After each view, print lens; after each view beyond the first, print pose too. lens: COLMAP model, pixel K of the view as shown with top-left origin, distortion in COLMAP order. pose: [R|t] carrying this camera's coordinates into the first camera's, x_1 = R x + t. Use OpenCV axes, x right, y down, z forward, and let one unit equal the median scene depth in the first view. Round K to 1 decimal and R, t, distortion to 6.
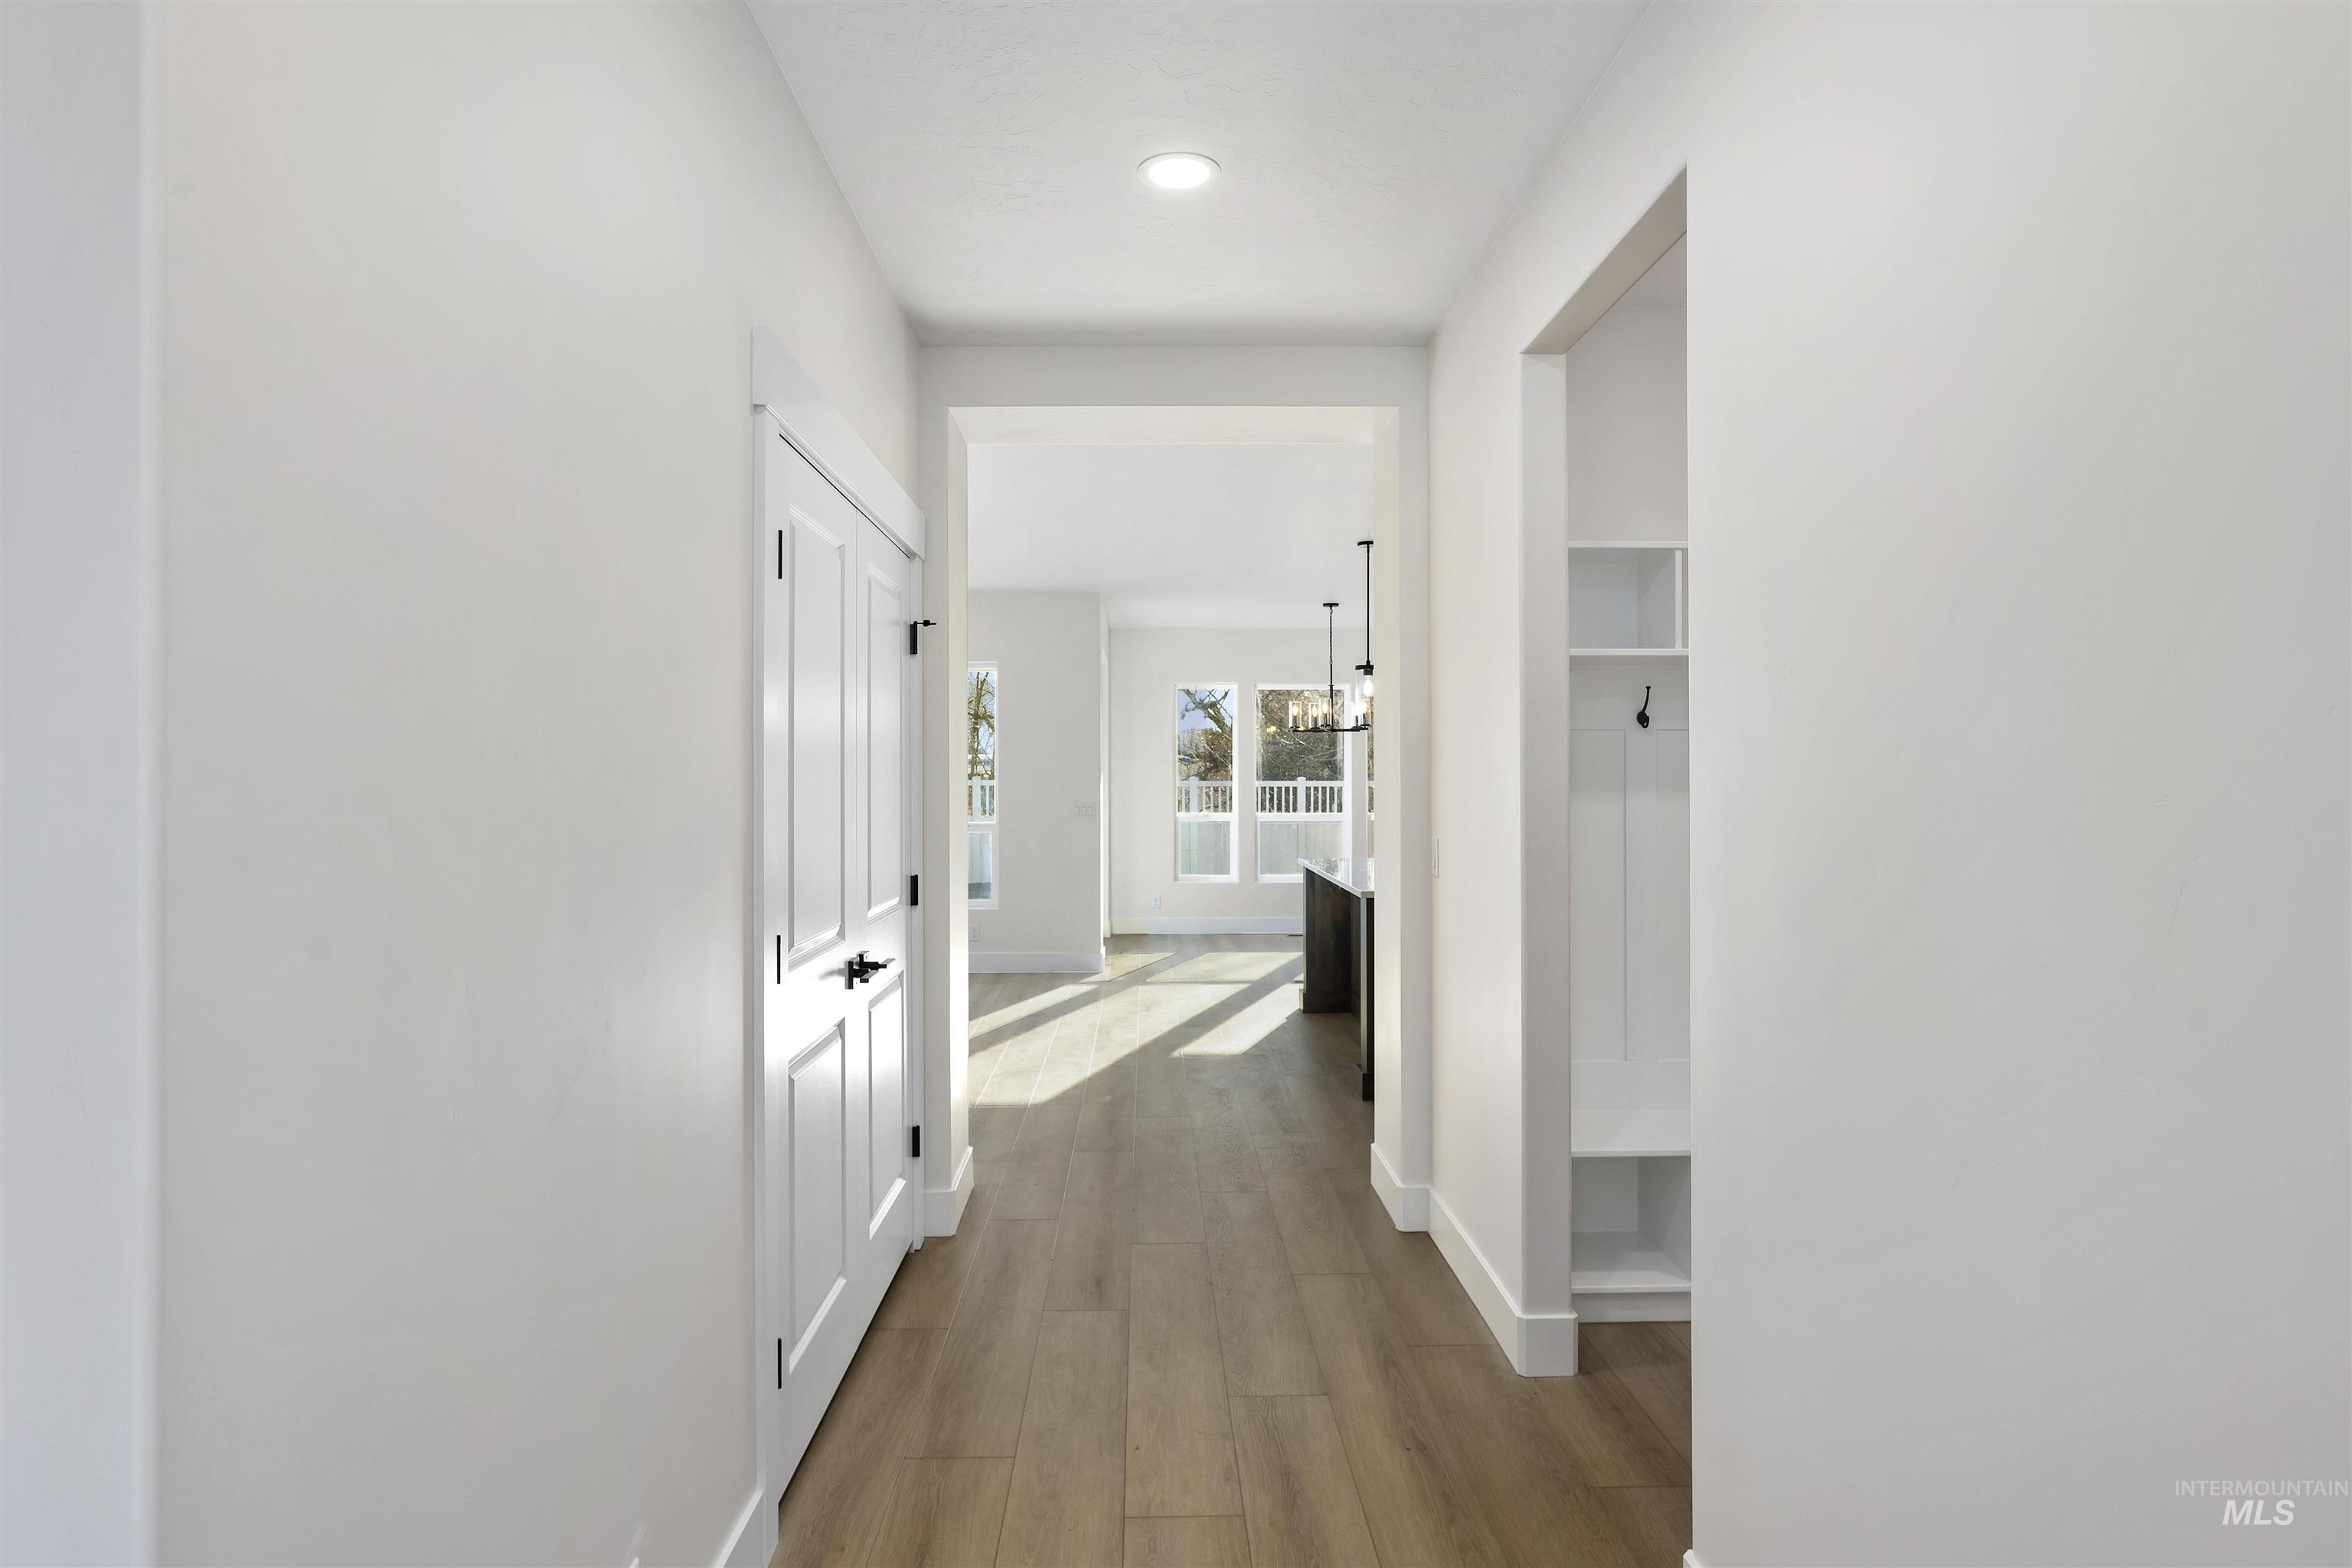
lens RADIAL K [[1377.7, 0, 1140.4], [0, 1377.7, 781.6], [0, 0, 1]] dist [0.155021, 0.000030]
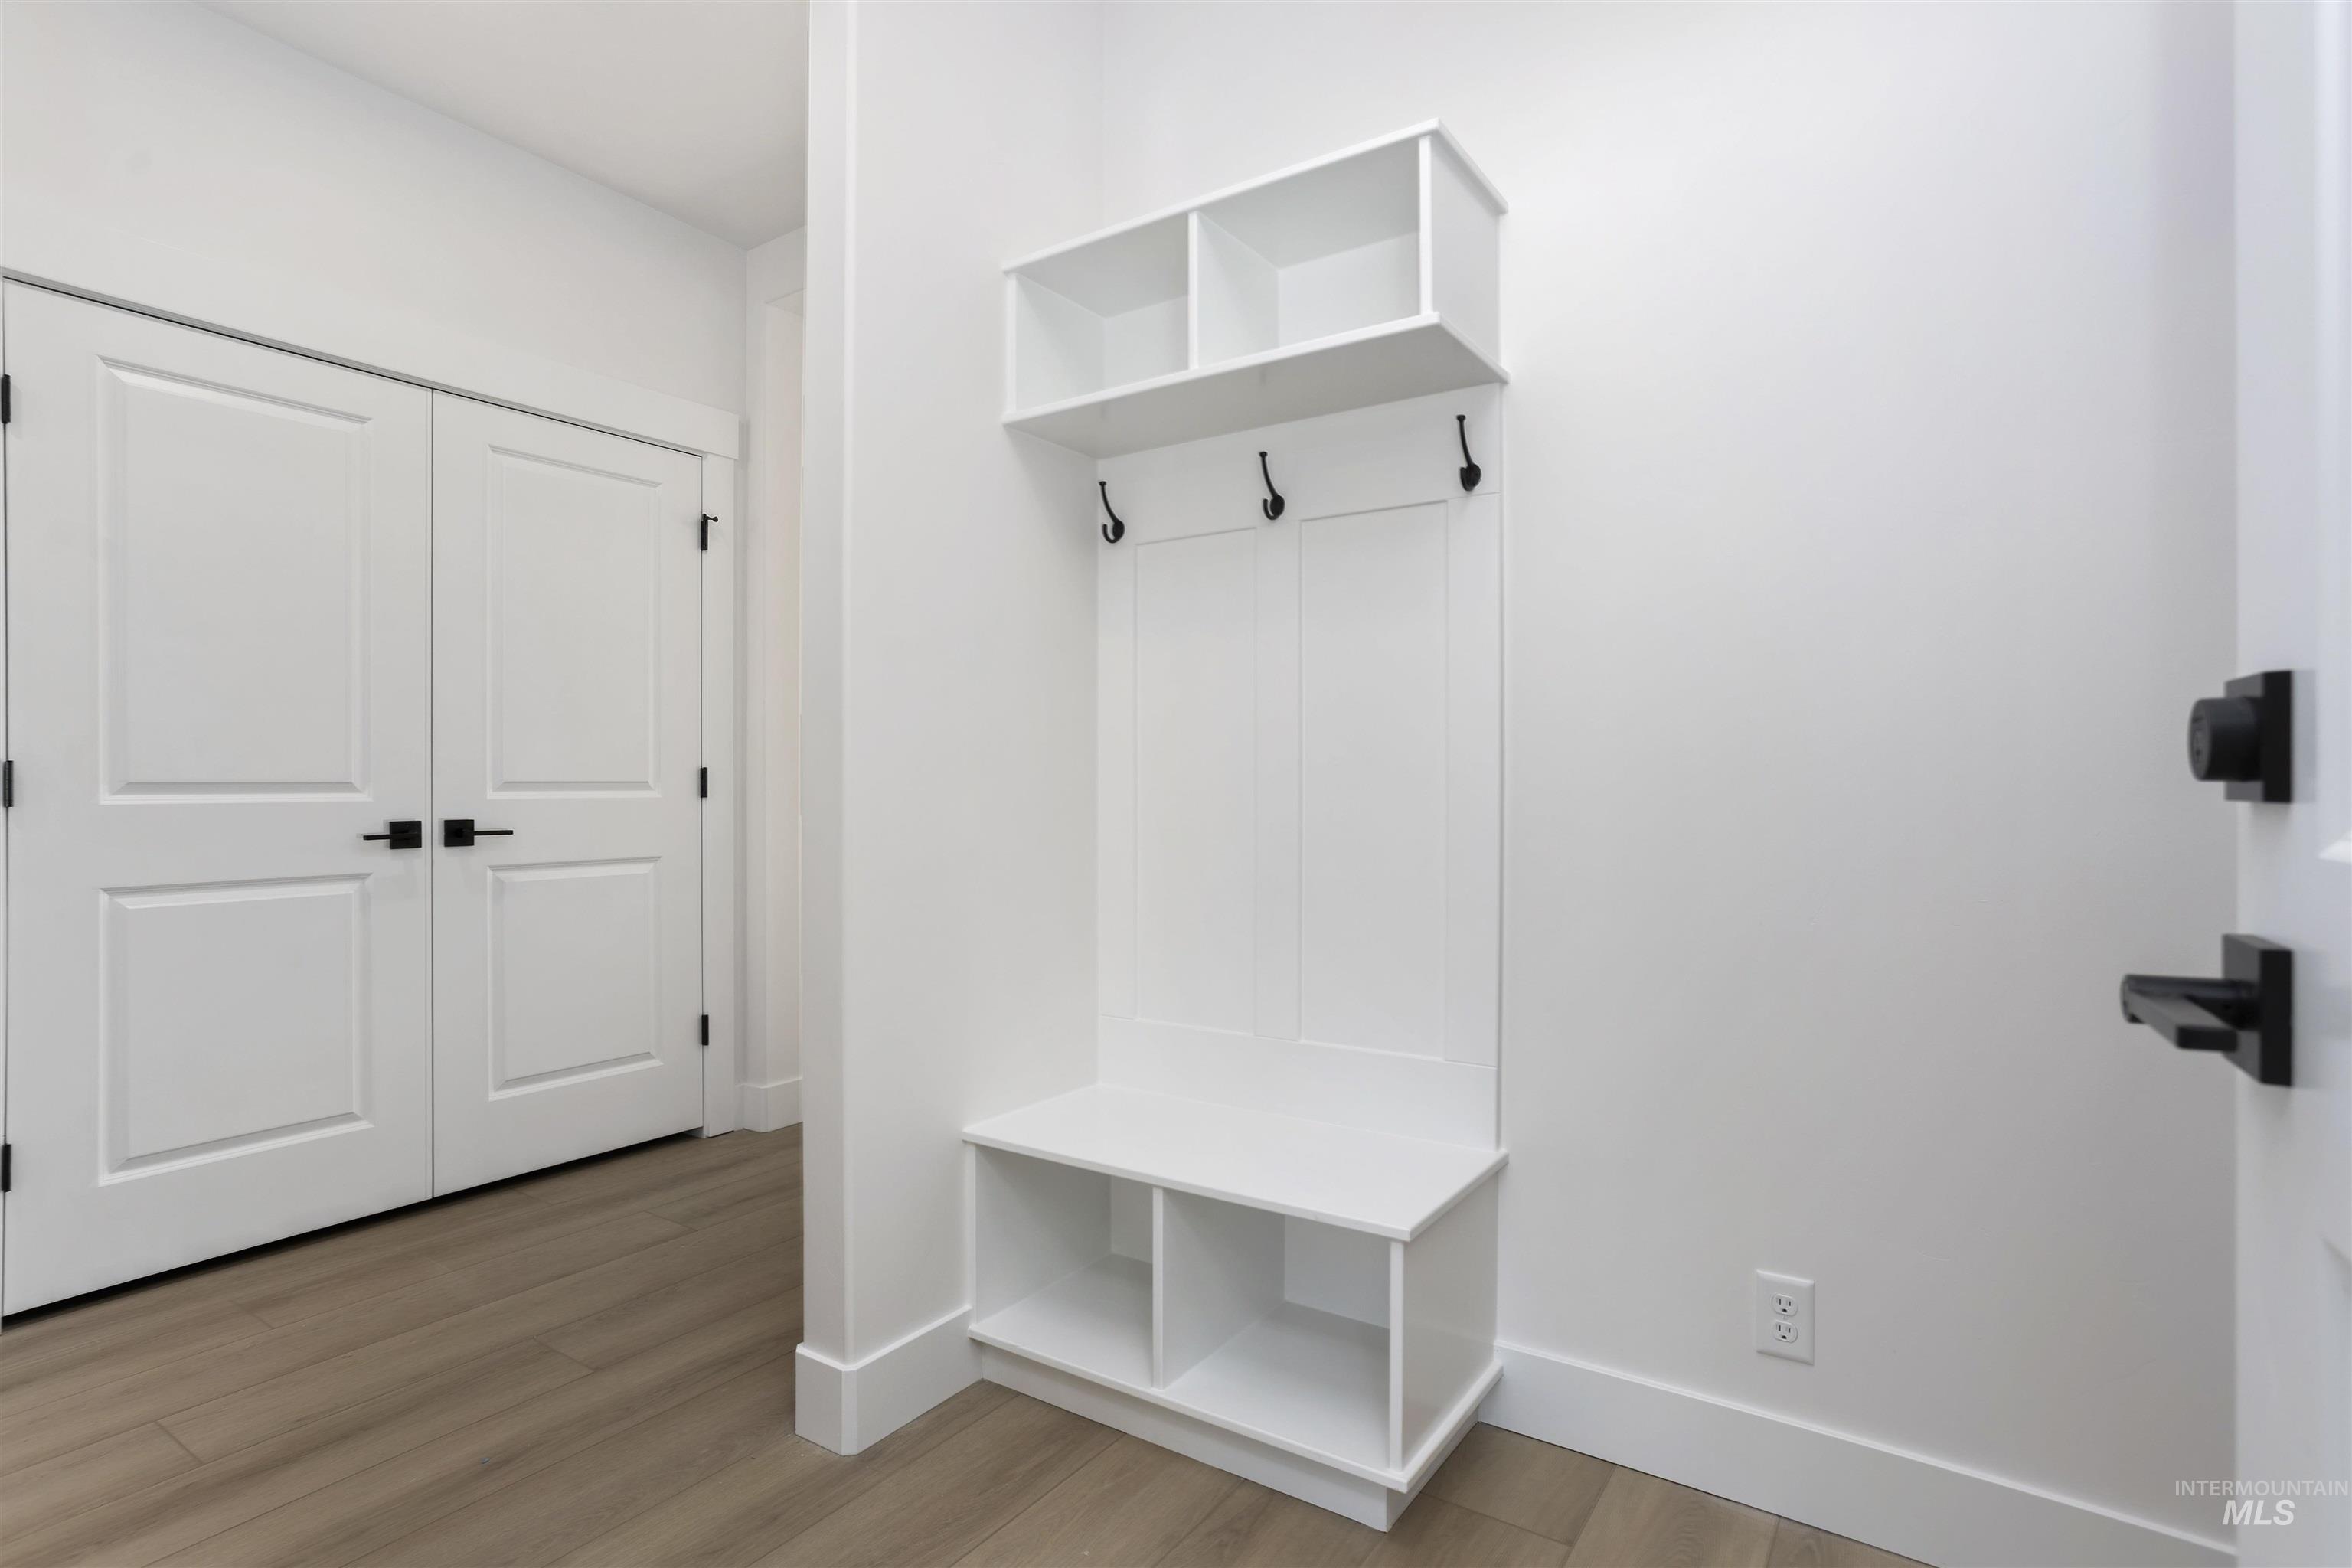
lens RADIAL K [[1163.9, 0, 1162.2], [0, 1163.9, 760.7], [0, 0, 1]] dist [-0.045862, 0.029585]
pose [[0.828592, -0.015672, -0.559634, 0.785818], [0.002797, 0.999712, -0.023856, 0.113501], [0.559847, 0.018201, 0.828396, 0.665145]]
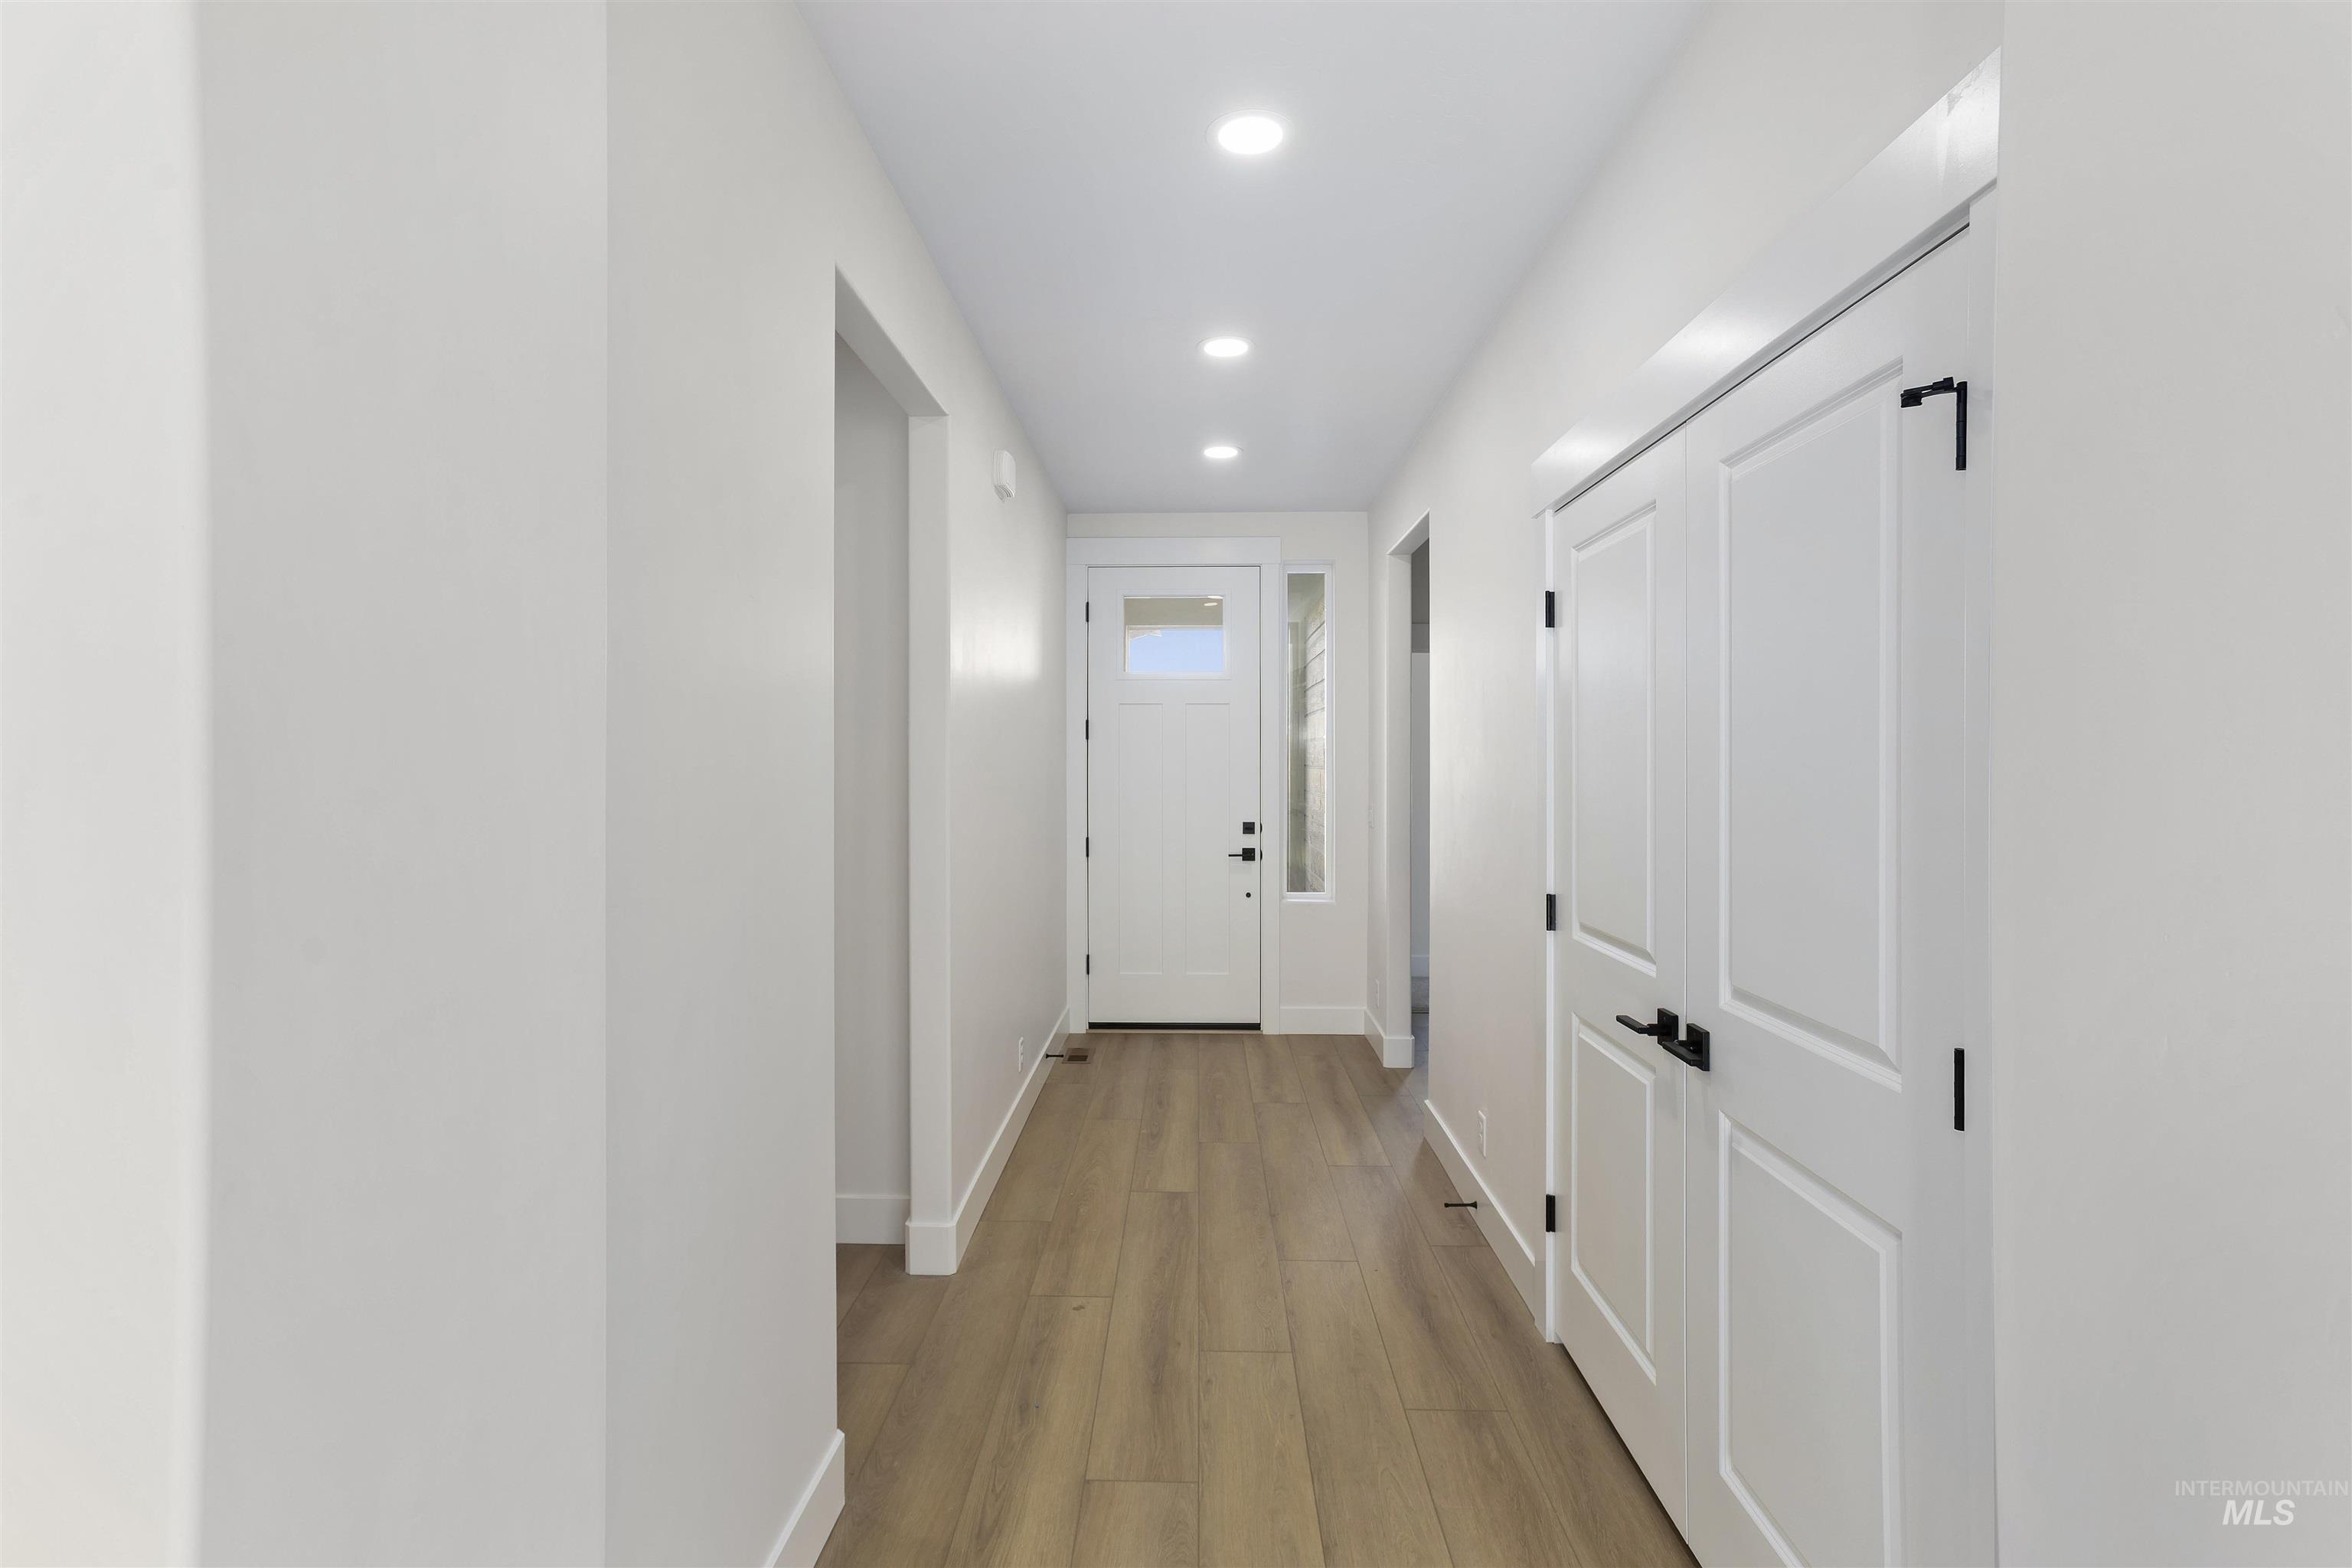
lens RADIAL K [[1134.7, 0, 1161.5], [0, 1134.7, 765.7], [0, 0, 1]] dist [-0.027102, 0.033337]
pose [[-0.999572, 0.002390, 0.029140, 0.065830], [0.002440, 0.999996, 0.001675, -0.012699], [-0.029136, 0.001745, -0.999574, 1.768295]]
